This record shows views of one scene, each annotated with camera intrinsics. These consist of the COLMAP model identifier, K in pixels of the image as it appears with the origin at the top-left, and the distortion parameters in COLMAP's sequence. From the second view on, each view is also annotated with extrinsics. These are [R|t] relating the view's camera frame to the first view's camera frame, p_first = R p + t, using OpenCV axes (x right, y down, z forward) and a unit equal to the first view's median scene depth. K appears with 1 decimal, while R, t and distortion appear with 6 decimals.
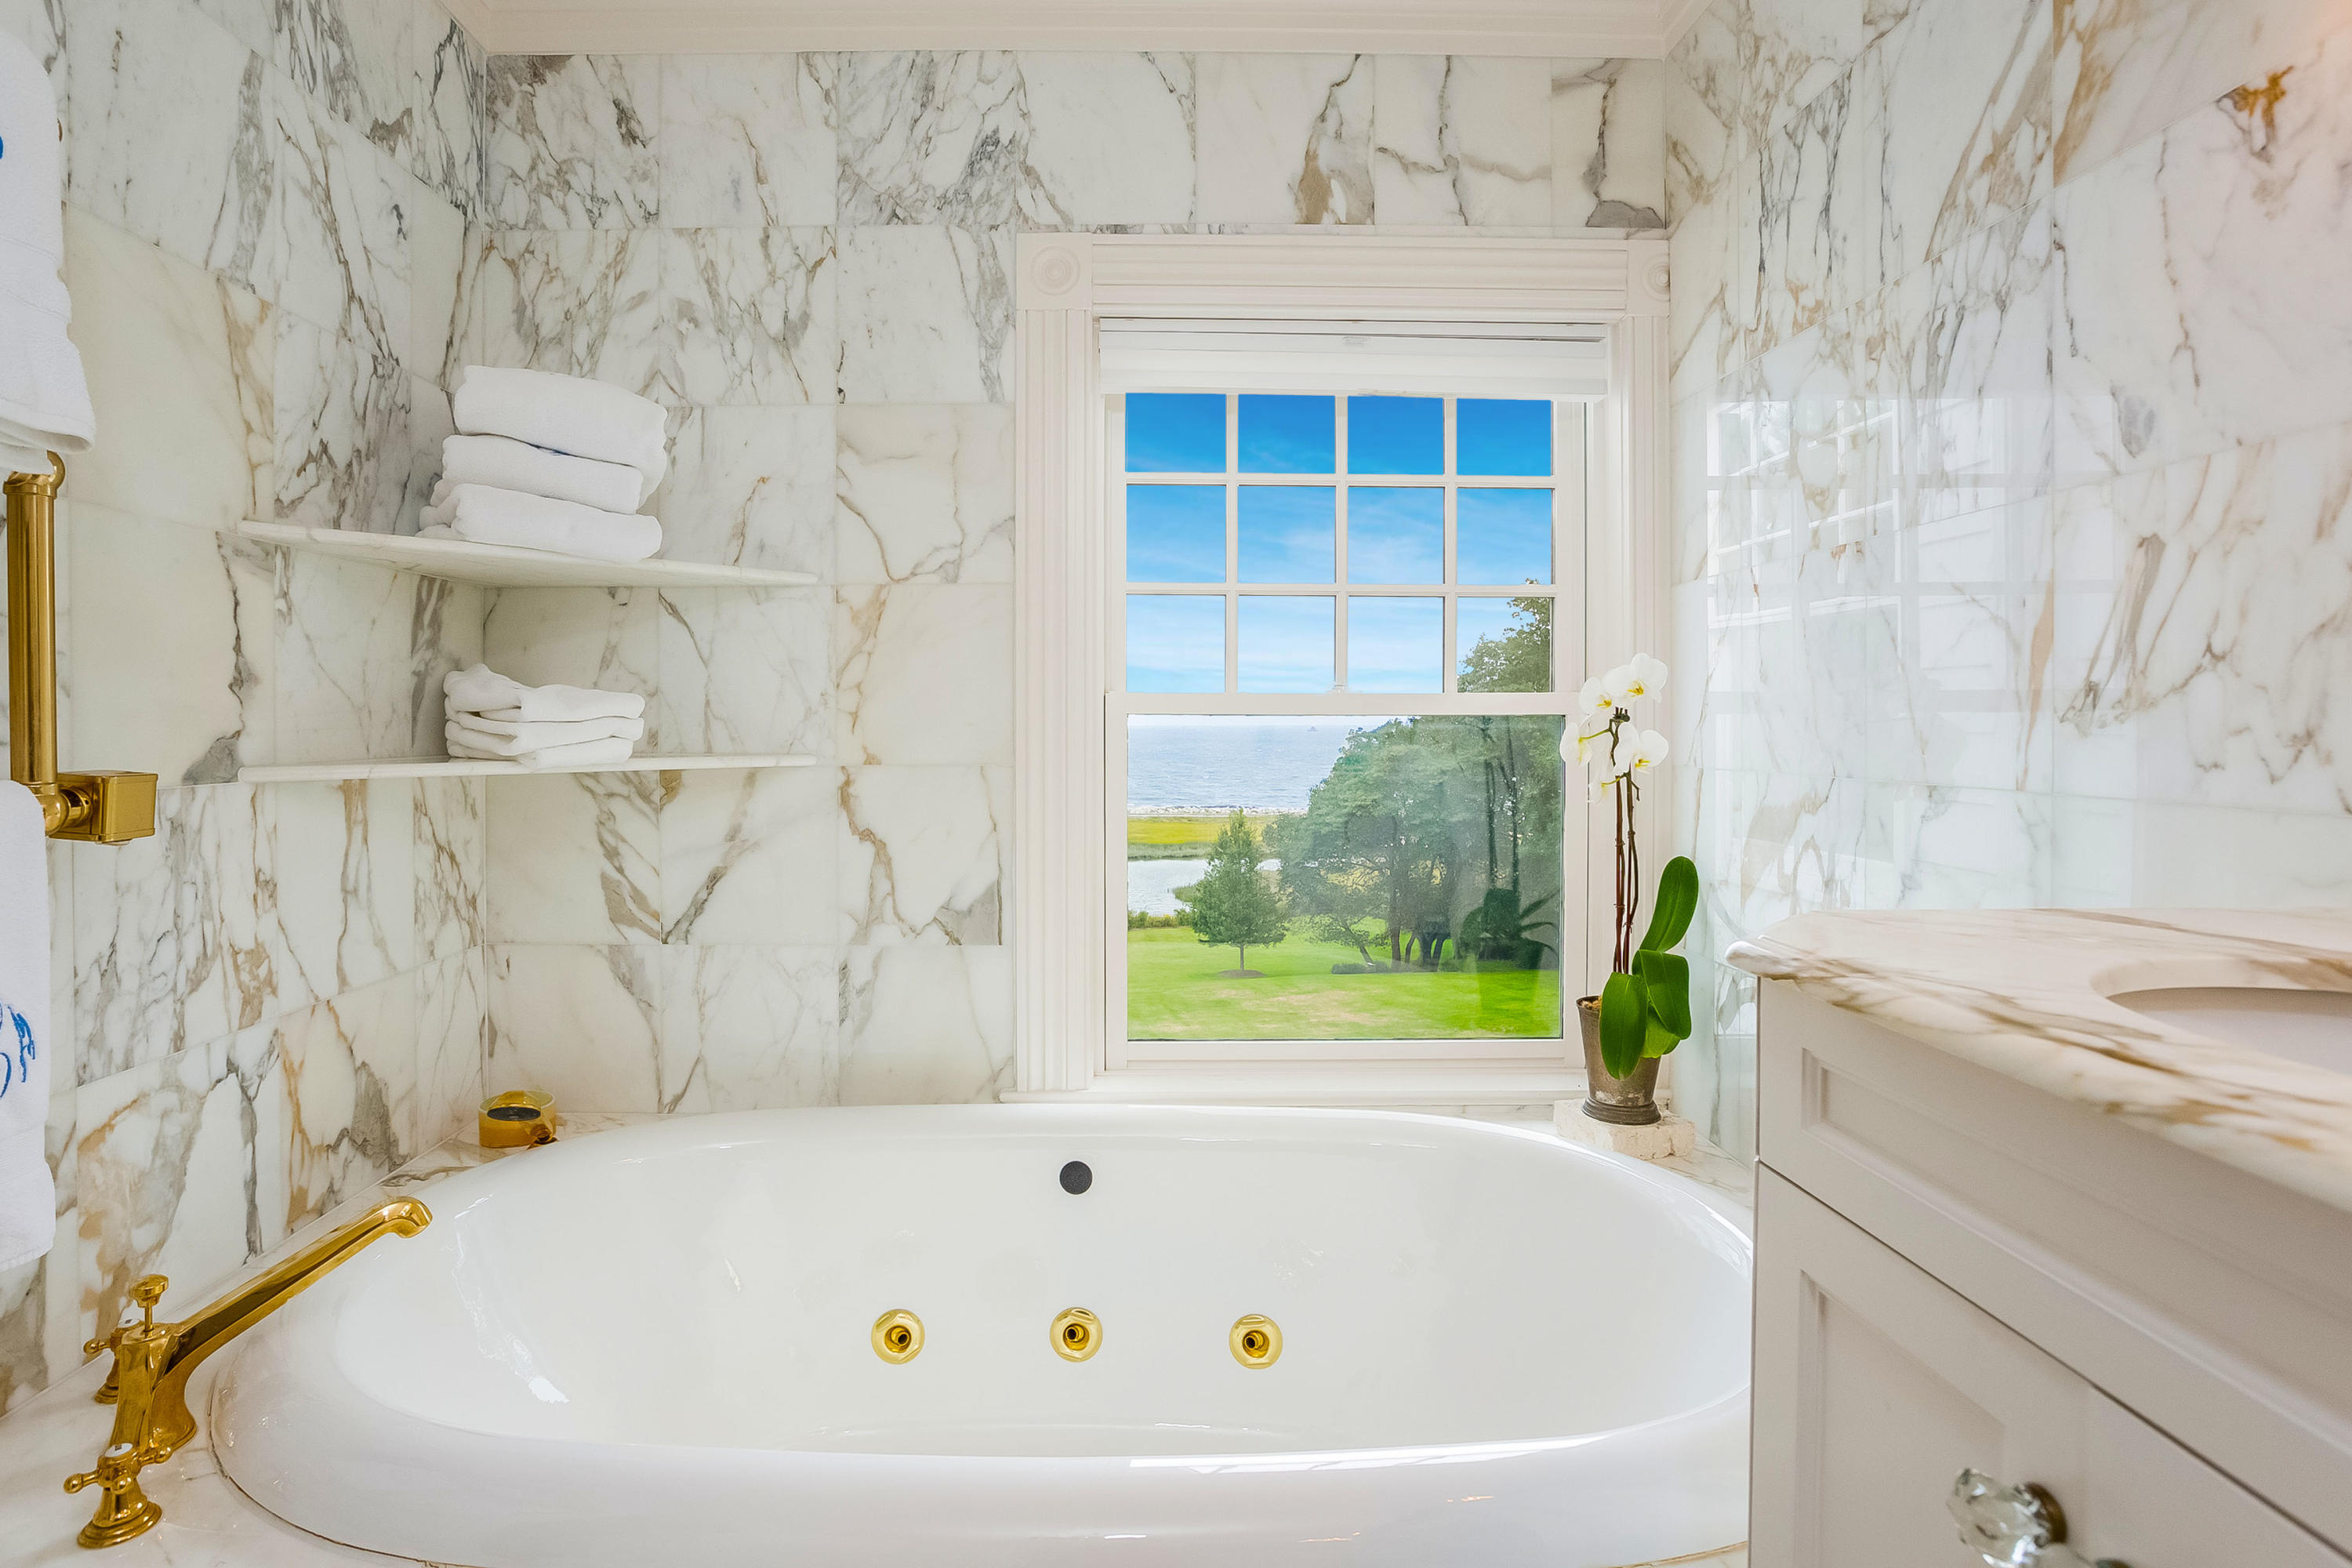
lens RADIAL K [[1212.5, 0, 1131.9], [0, 1212.5, 726.0], [0, 0, 1]] dist [-0.000583, 0.003030]
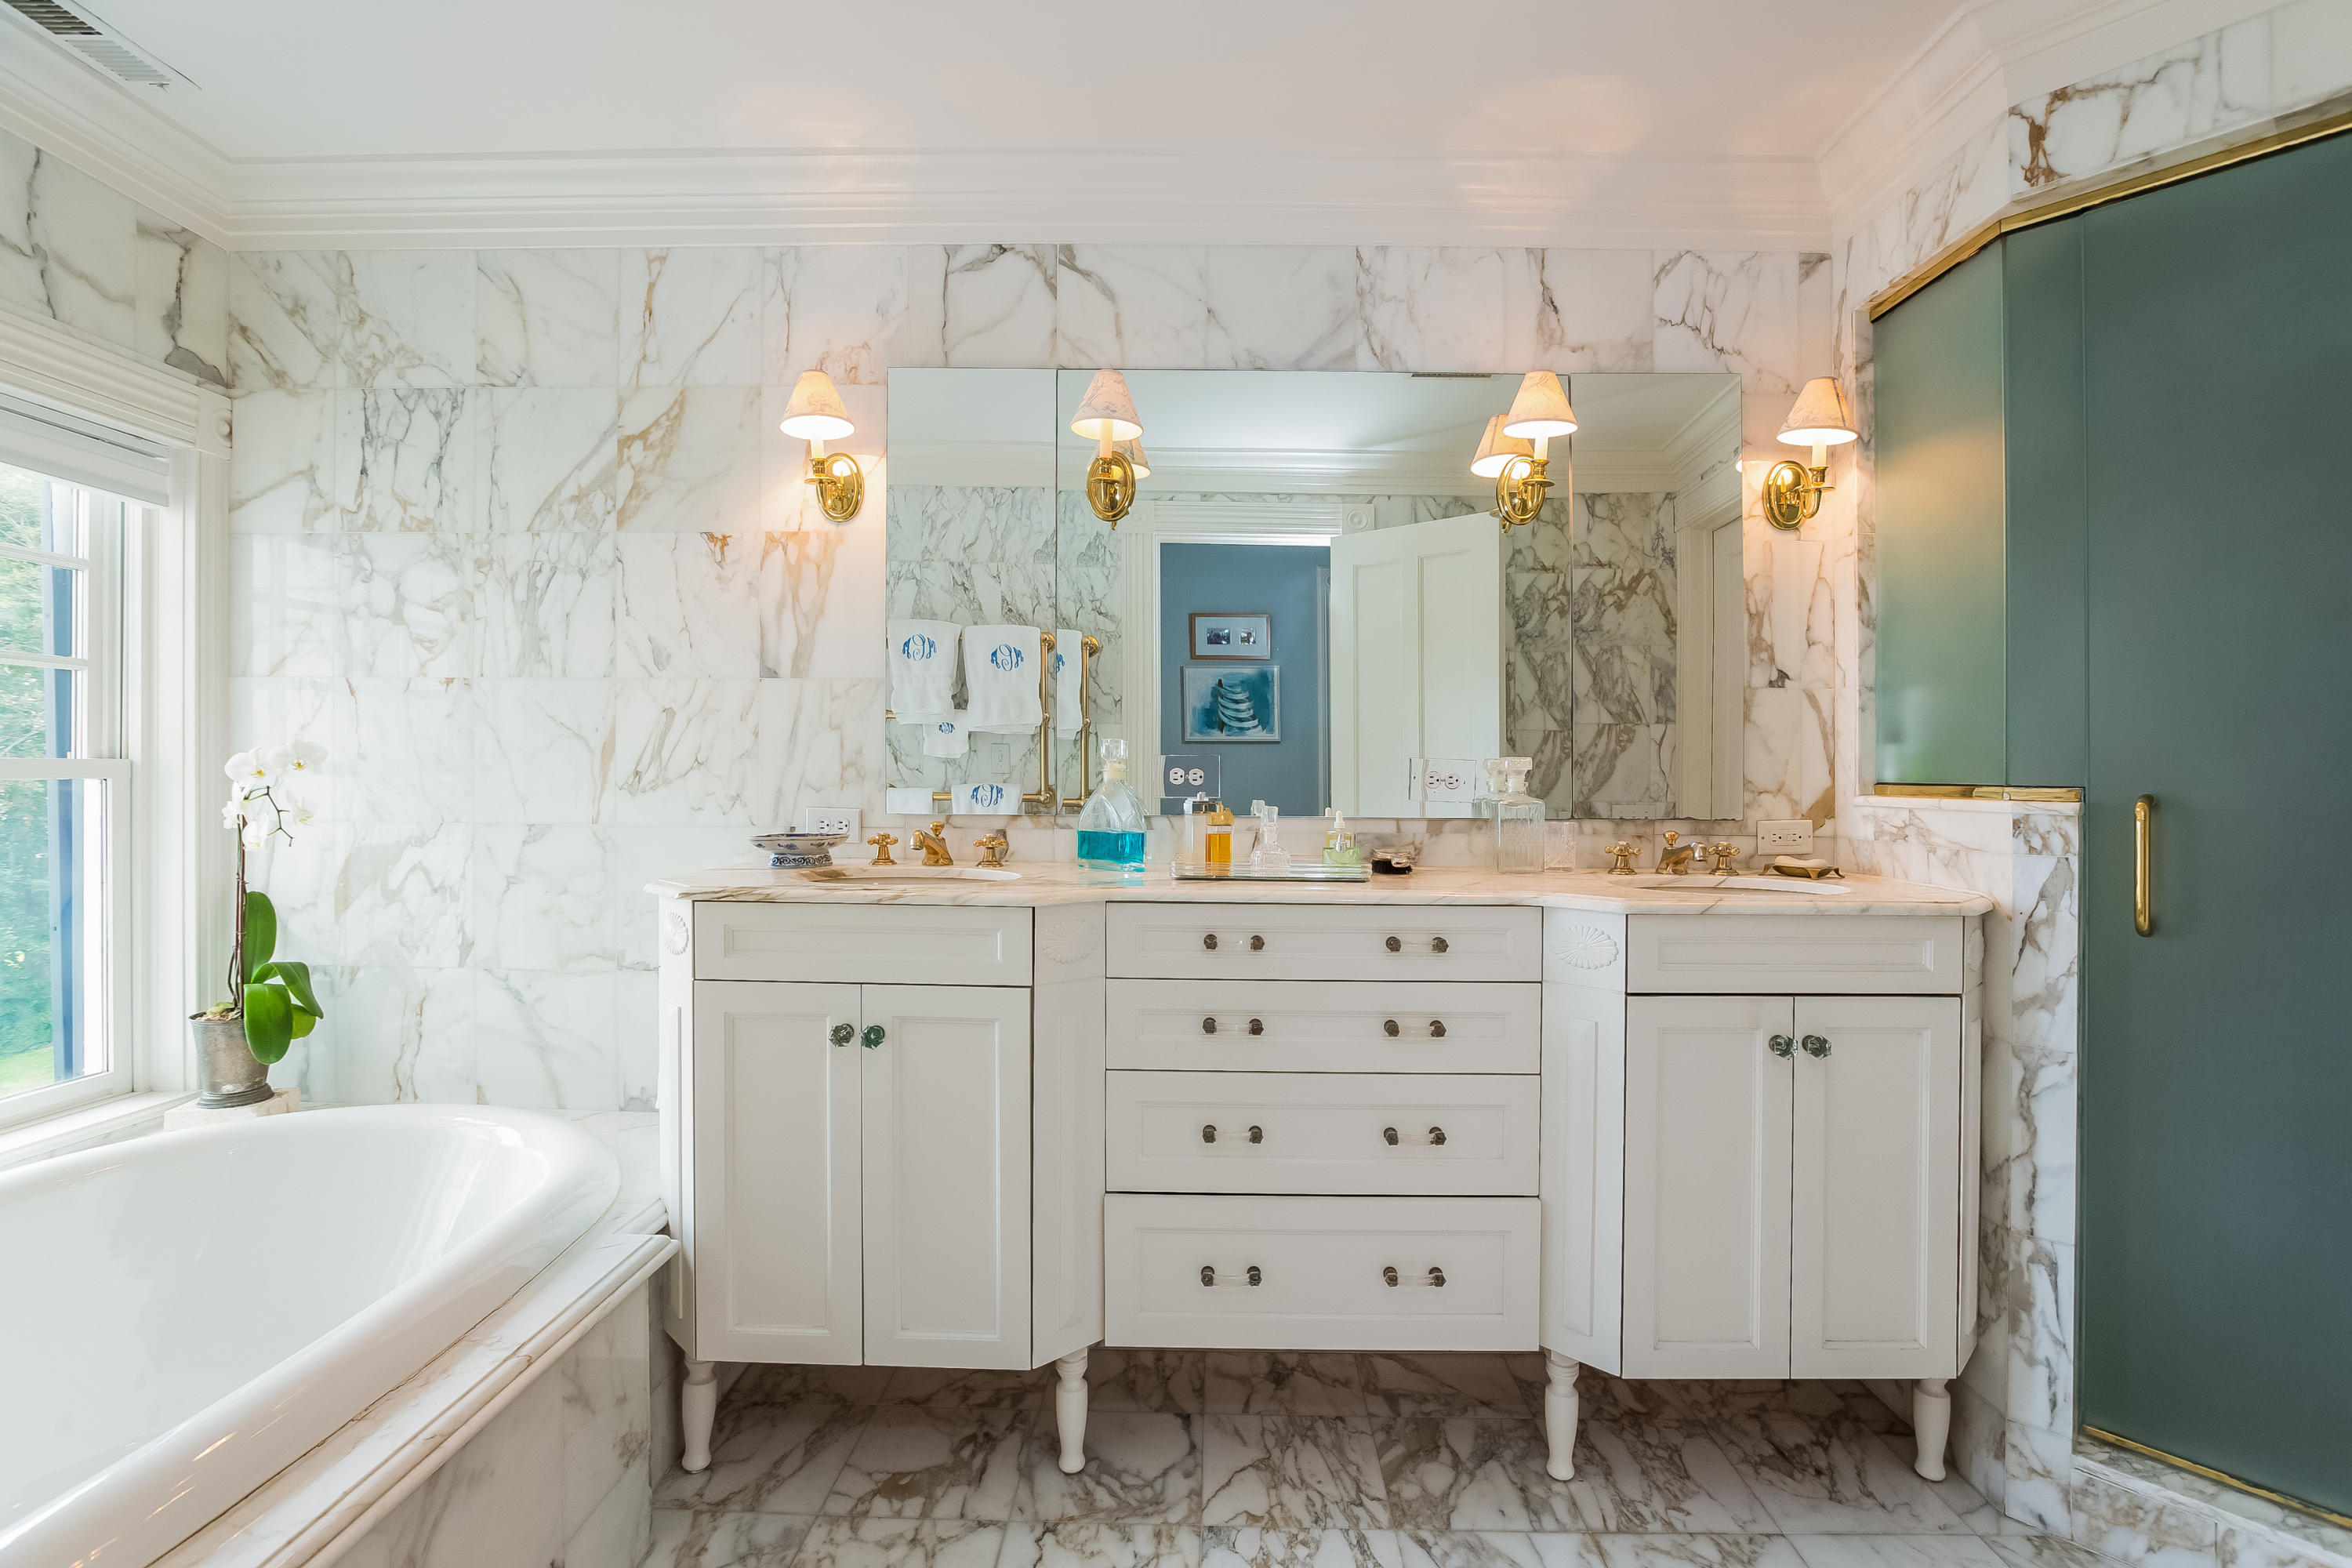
lens RADIAL K [[1069.8, 0, 1177.2], [0, 1069.8, 774.2], [0, 0, 1]] dist [-0.000260, 0.000012]
pose [[0.032473, -0.005518, 0.999457, -0.853540], [-0.005824, 0.999967, 0.005710, -0.037798], [-0.999456, -0.006006, 0.032440, -0.011220]]
